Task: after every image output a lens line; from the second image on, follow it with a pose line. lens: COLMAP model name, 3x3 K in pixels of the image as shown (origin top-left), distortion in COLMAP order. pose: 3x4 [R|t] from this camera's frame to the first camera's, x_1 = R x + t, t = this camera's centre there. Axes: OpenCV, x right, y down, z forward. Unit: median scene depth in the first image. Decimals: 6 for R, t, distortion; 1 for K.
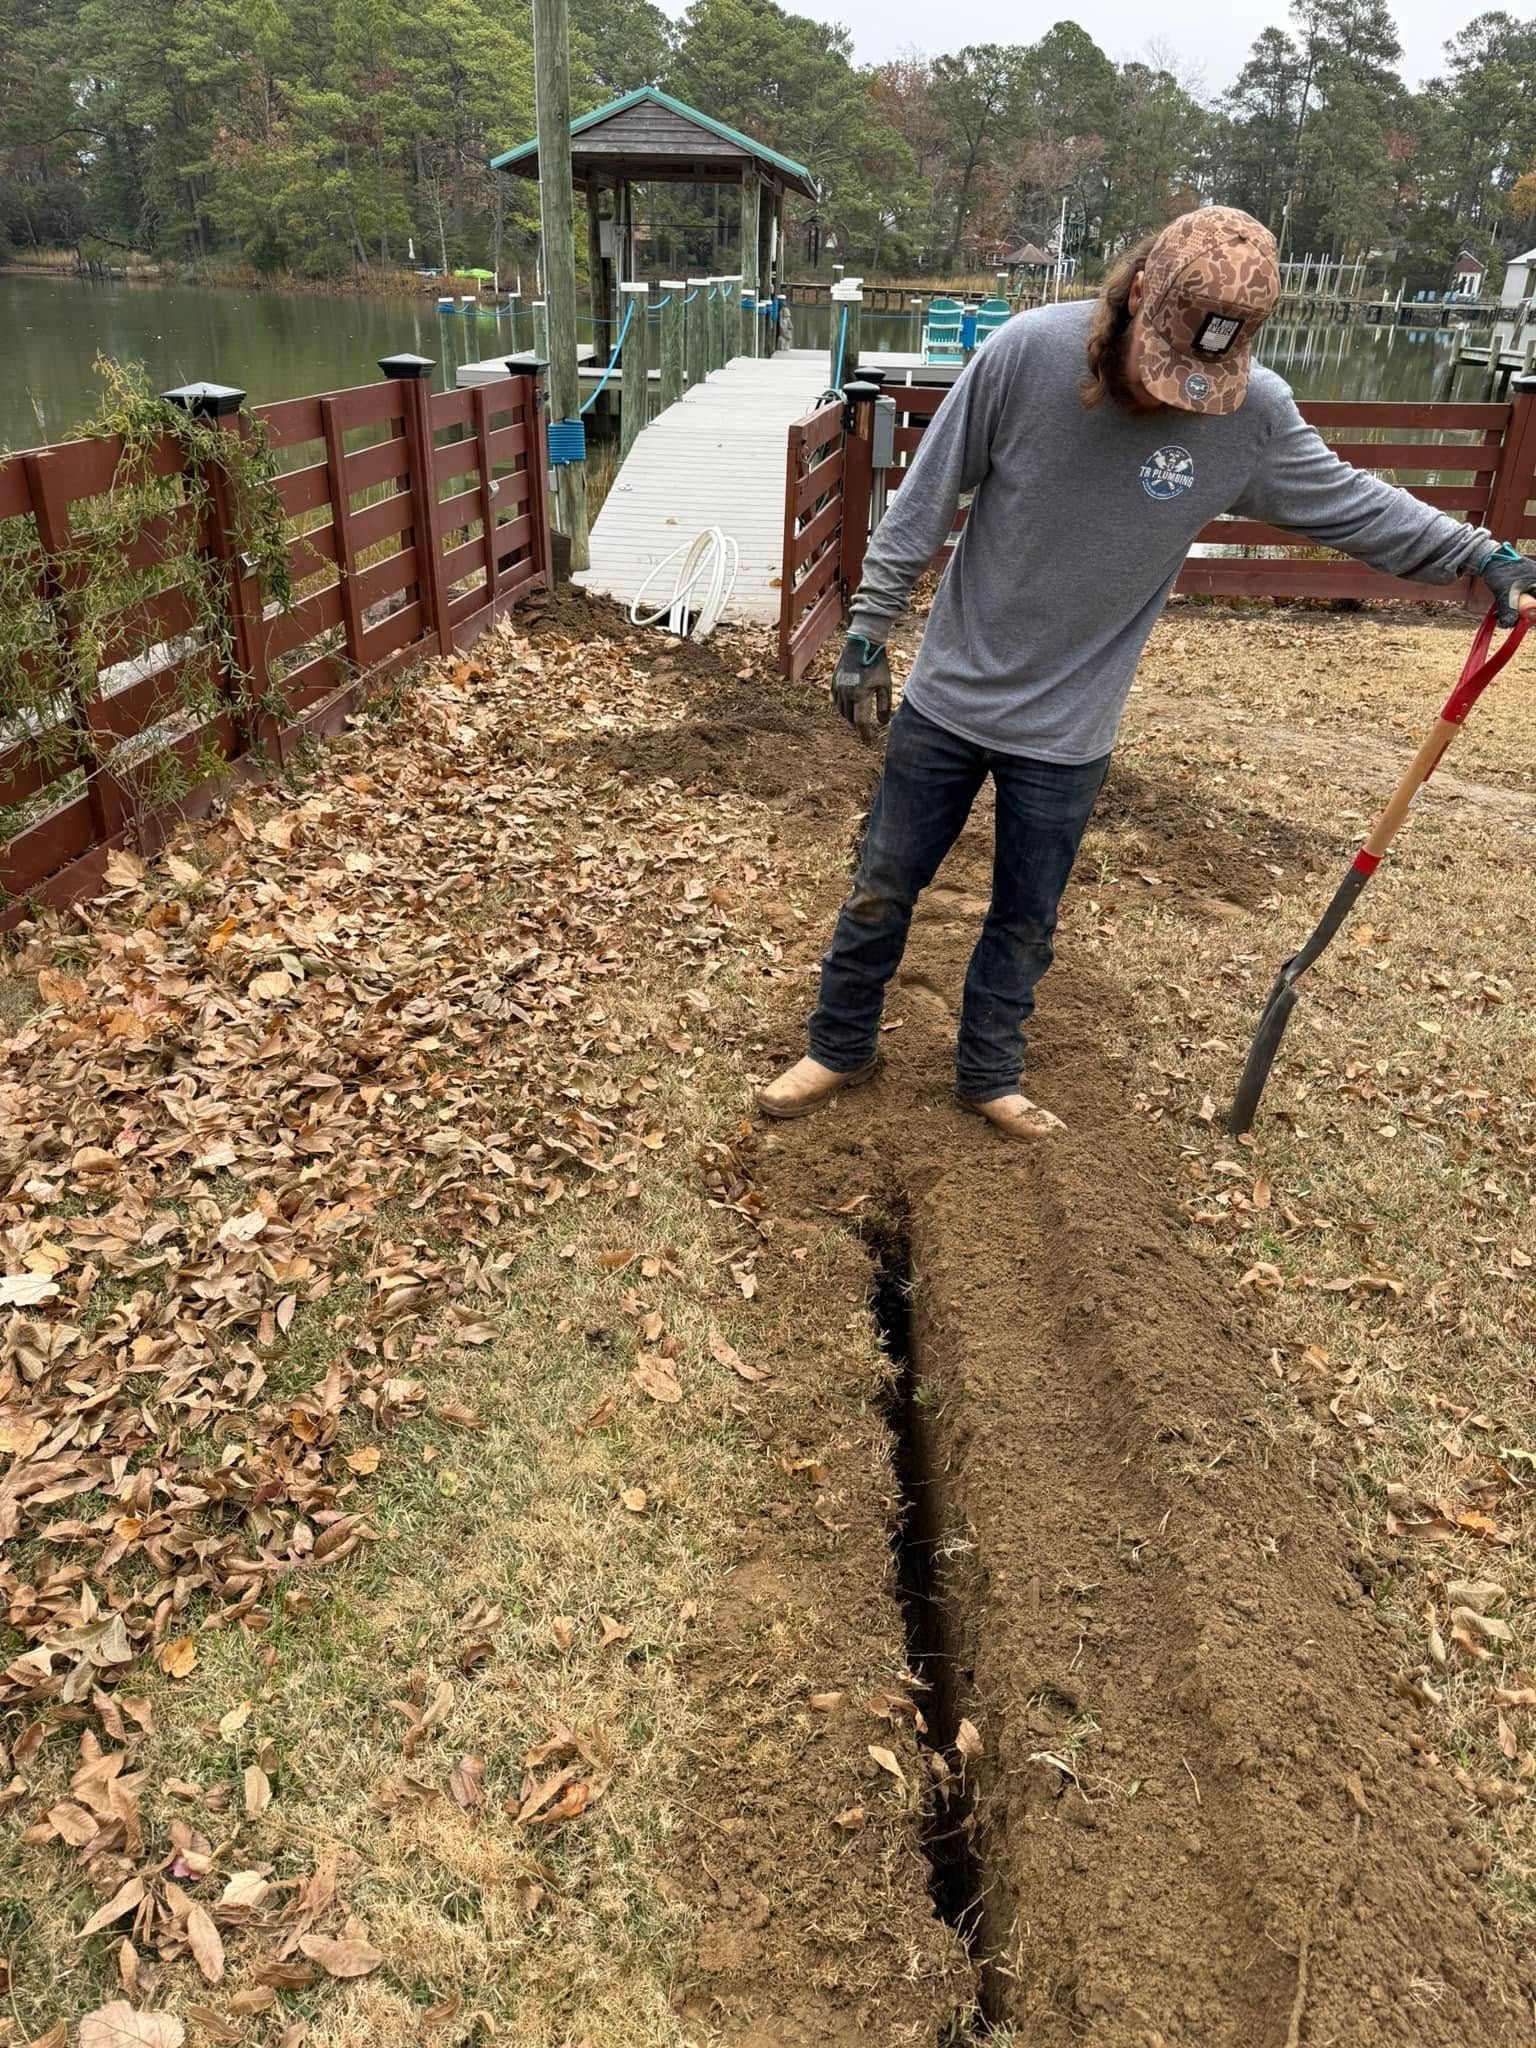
lens RADIAL K [[1400.7, 0, 768.0], [0, 1400.7, 1024.0], [0, 0, 1]] dist [-0.028383, 0.003500]
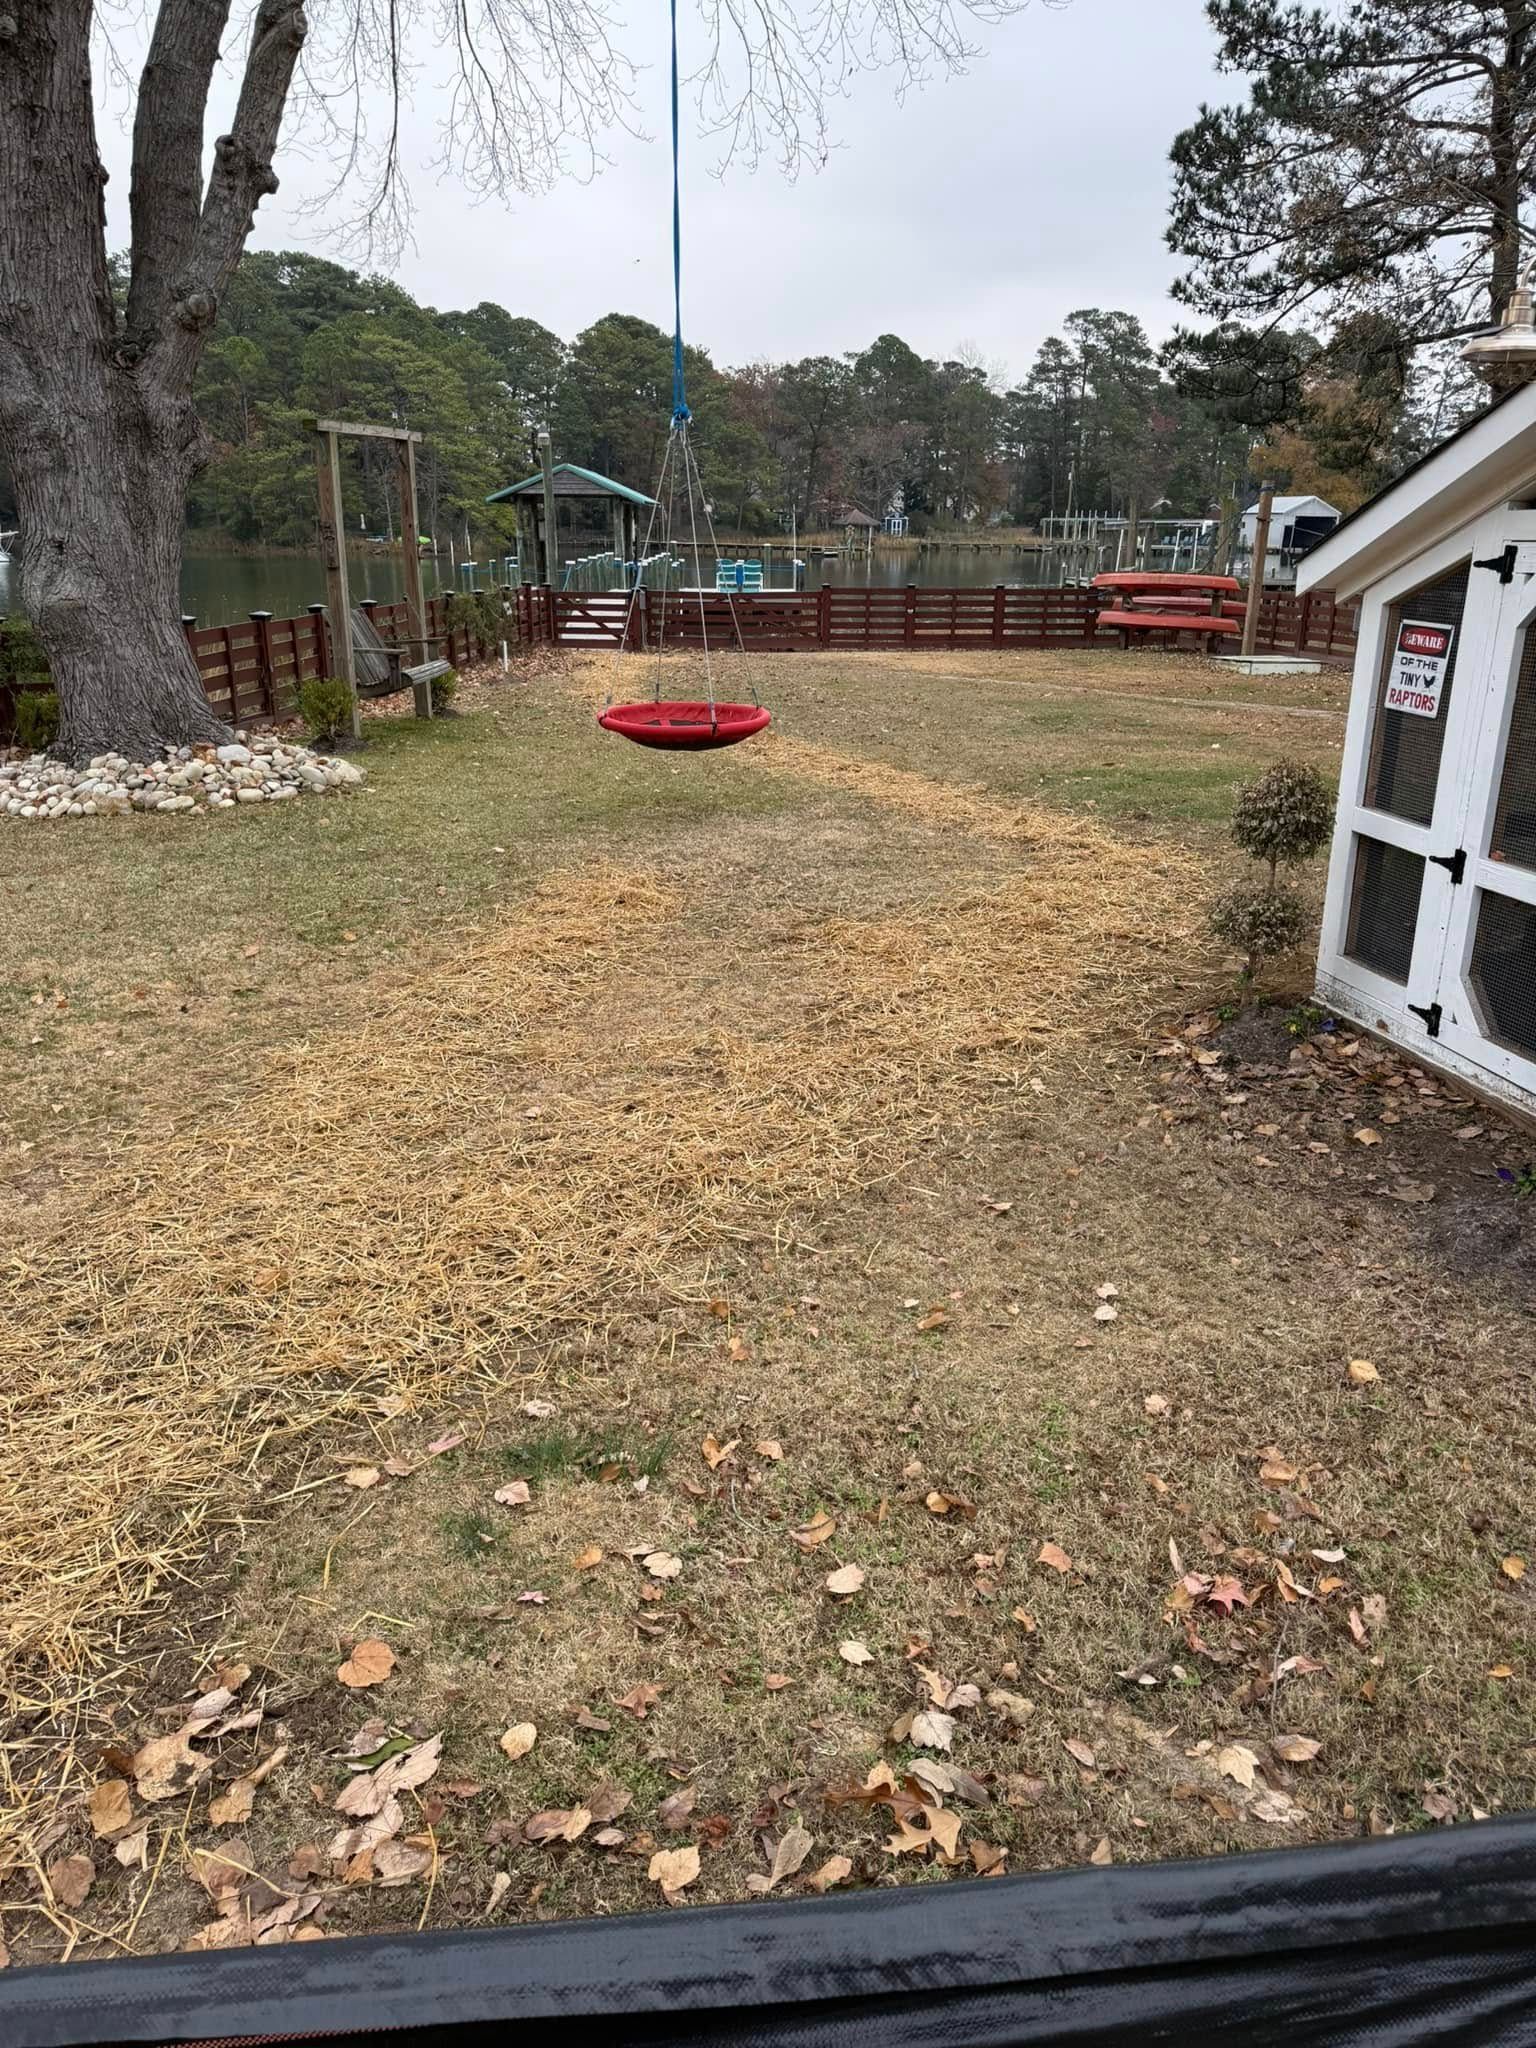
lens RADIAL K [[1400.7, 0, 768.0], [0, 1400.7, 1024.0], [0, 0, 1]] dist [-0.028383, 0.003500]
pose [[0.997173, -0.040977, 0.062986, 0.006748], [0.050124, 0.987219, -0.151284, 0.065001], [-0.055982, 0.154013, 0.986482, -0.128977]]
